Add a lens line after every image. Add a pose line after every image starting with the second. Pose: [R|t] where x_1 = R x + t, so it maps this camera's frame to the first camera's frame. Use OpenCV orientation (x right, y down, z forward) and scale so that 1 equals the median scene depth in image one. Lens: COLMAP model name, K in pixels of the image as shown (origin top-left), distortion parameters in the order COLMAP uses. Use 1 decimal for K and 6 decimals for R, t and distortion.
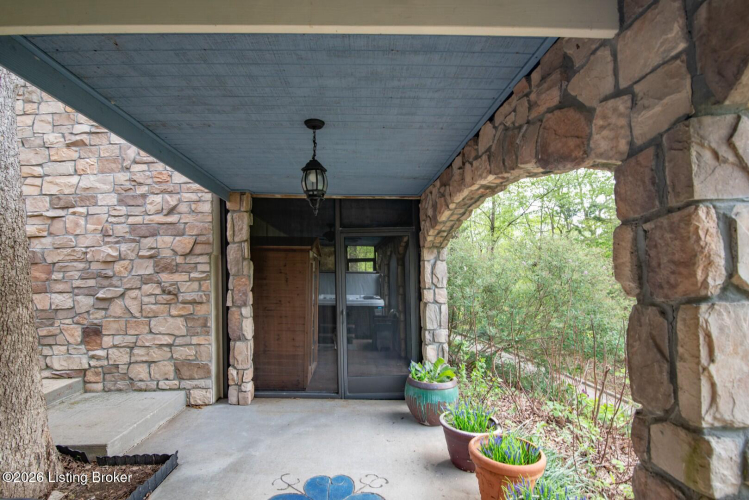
lens RADIAL K [[358.7, 0, 360.4], [0, 358.7, 259.8], [0, 0, 1]] dist [-0.021710, -0.000030]
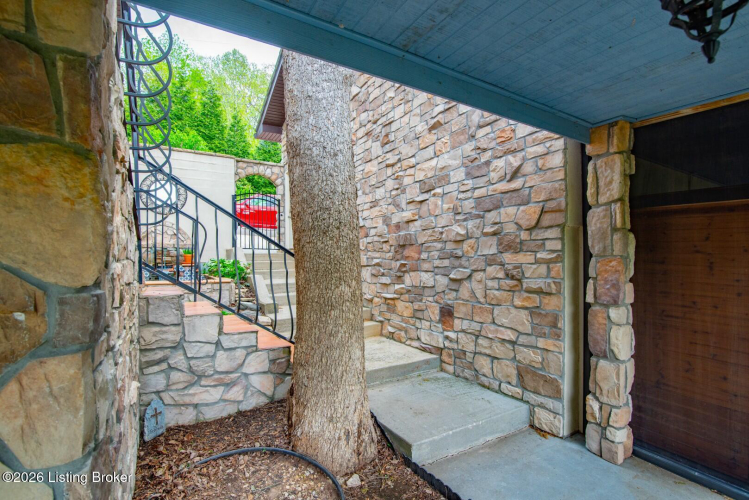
lens RADIAL K [[358.7, 0, 360.4], [0, 358.7, 259.8], [0, 0, 1]] dist [-0.021710, -0.000030]
pose [[0.490967, 0.015629, -0.871038, -0.005056], [0.031192, 0.998883, 0.035505, 0.013871], [0.870620, -0.044601, 0.489931, 0.307551]]
